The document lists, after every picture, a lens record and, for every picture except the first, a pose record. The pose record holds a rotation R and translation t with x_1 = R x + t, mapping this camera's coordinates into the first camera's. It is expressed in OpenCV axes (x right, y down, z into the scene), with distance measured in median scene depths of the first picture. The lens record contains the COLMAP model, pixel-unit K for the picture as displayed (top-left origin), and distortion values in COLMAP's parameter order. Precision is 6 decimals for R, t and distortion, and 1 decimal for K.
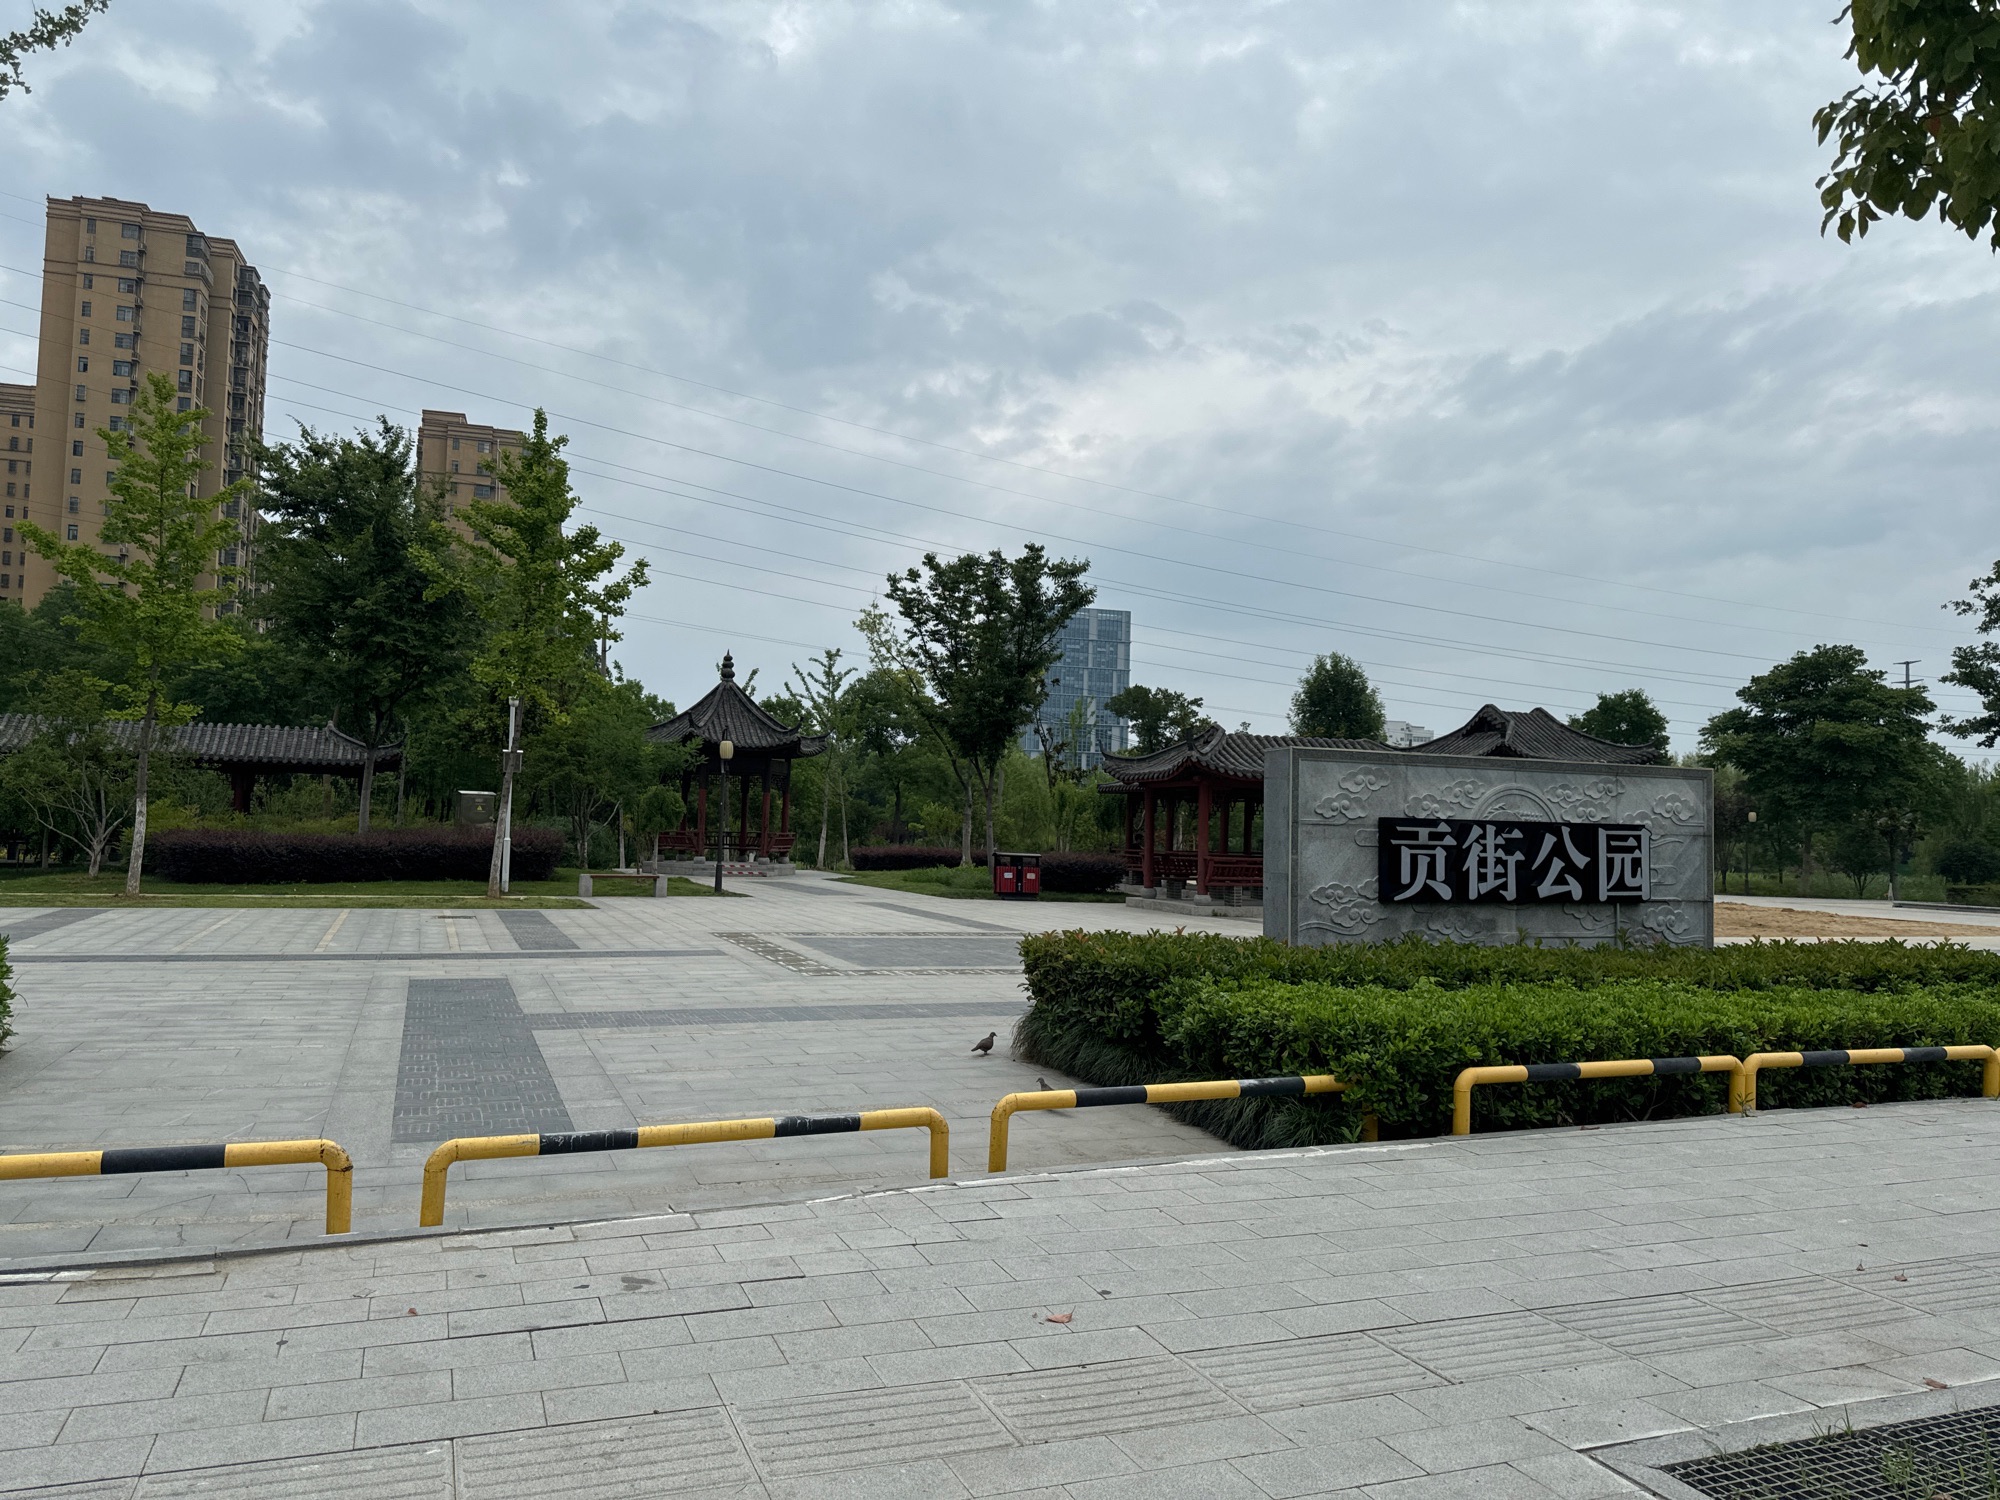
lens RADIAL K [[1444.1, 0, 1000.0], [0, 1444.1, 750.0], [0, 0, 1]] dist [0.007313, 0.001338]
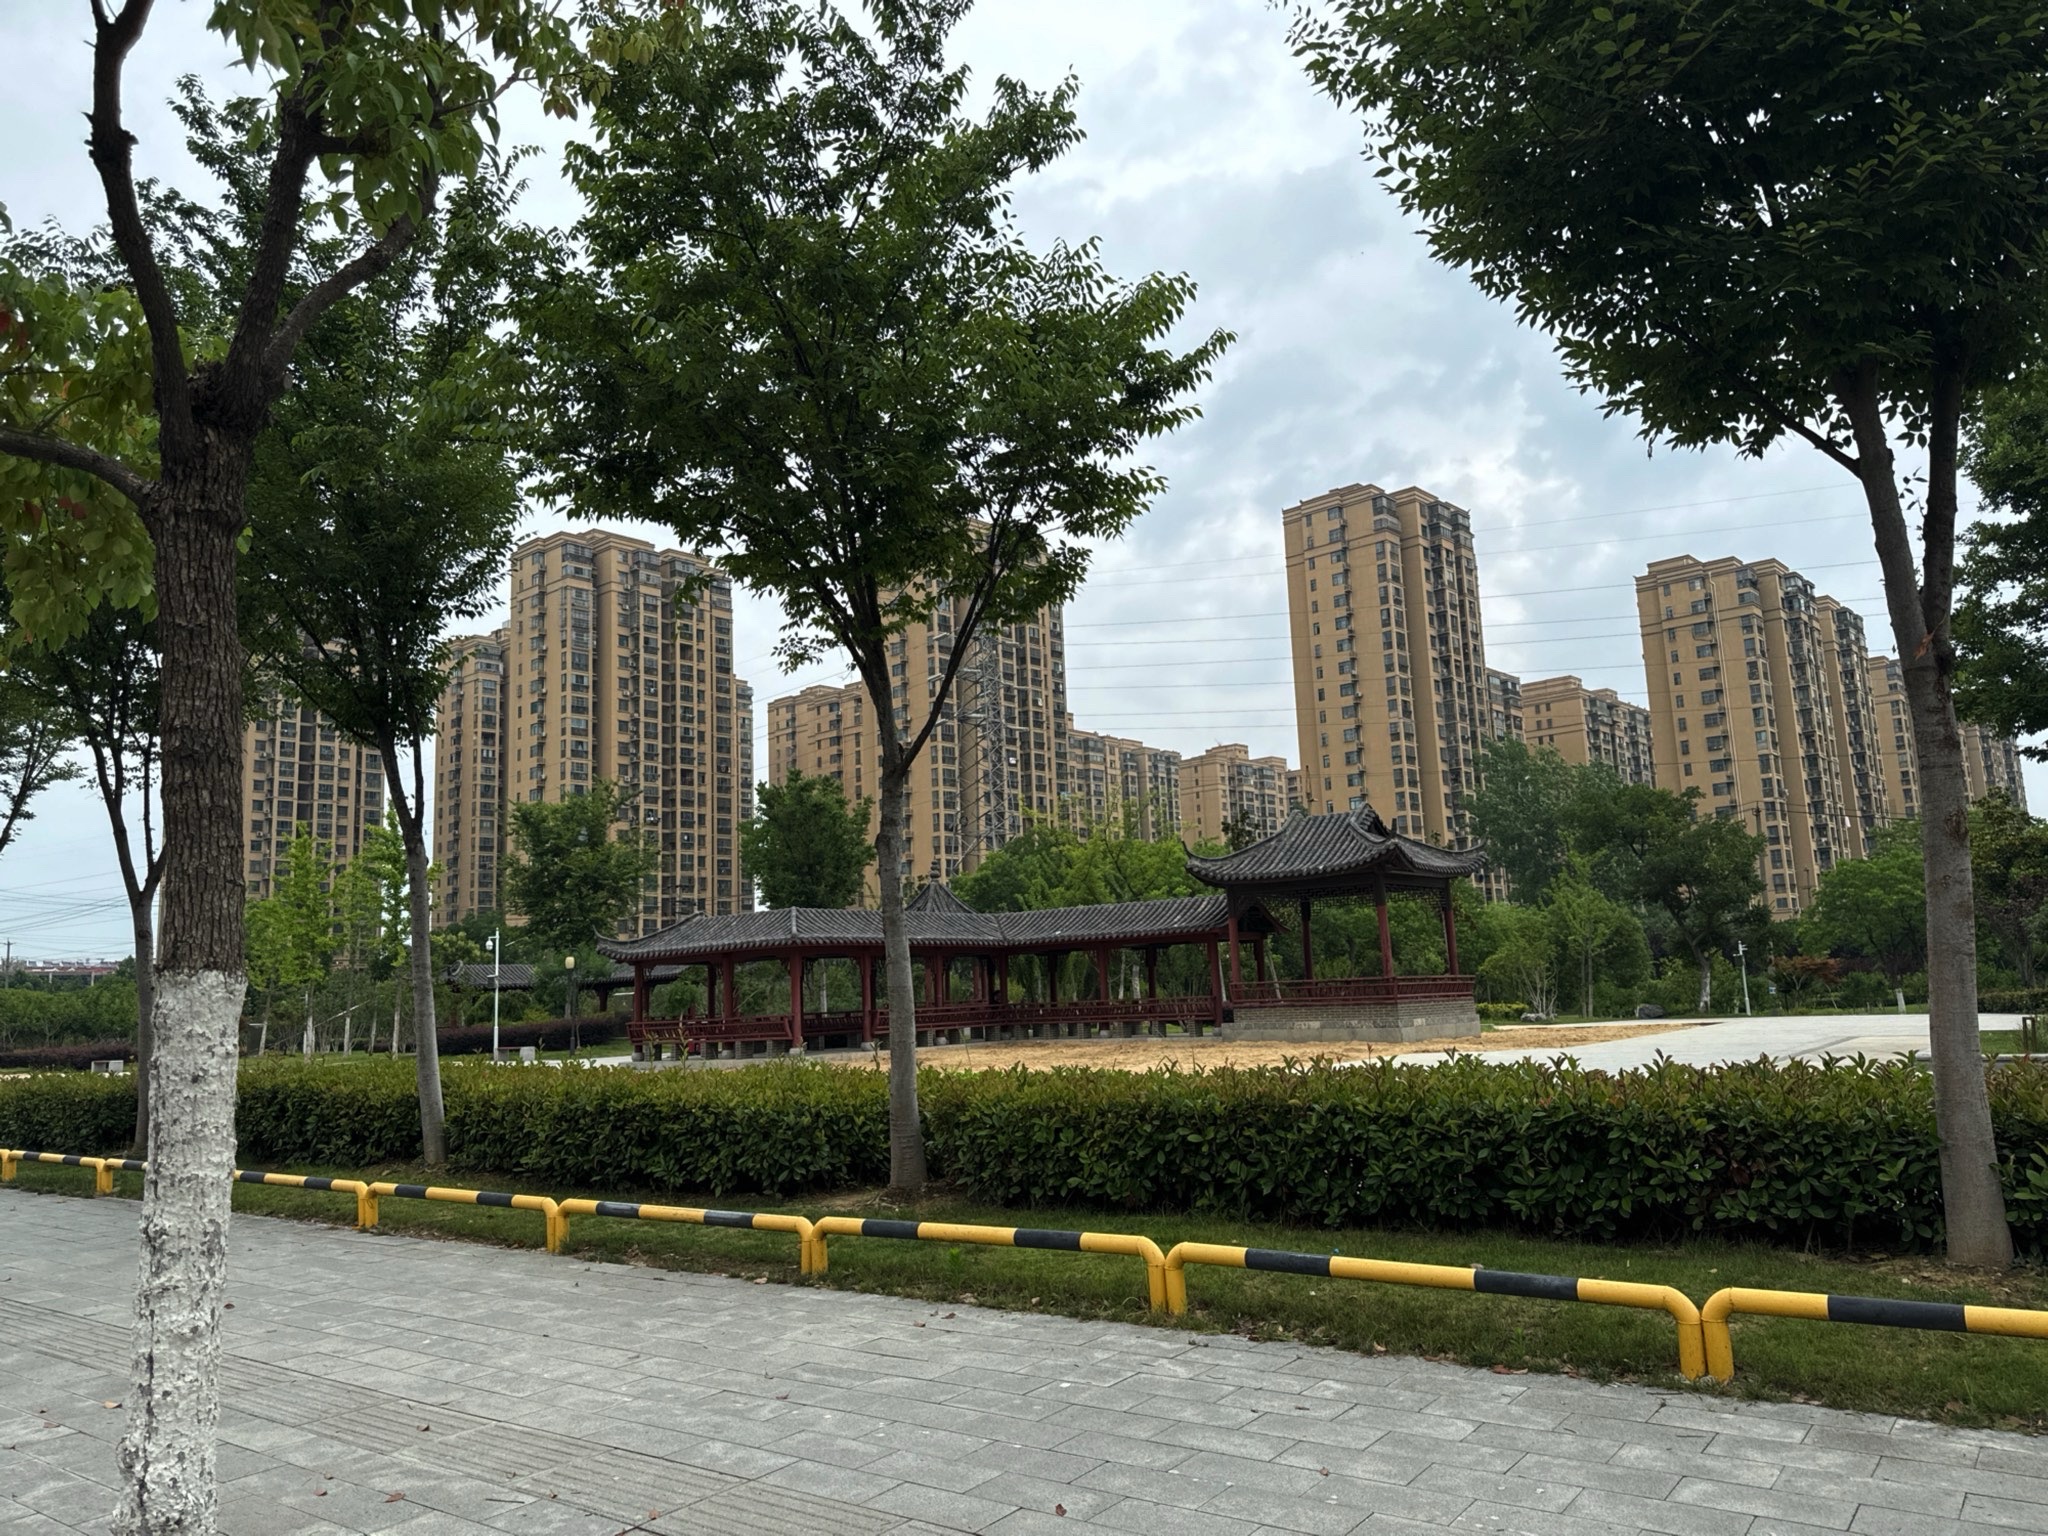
lens RADIAL K [[1447.6, 0, 1024.2], [0, 1447.6, 795.2], [0, 0, 1]] dist [0.108691, 0.000088]
pose [[0.516629, -0.167932, -0.839579, 1.355962], [0.105783, 0.985583, -0.132044, 0.079749], [0.849650, -0.020595, 0.526945, 0.571868]]
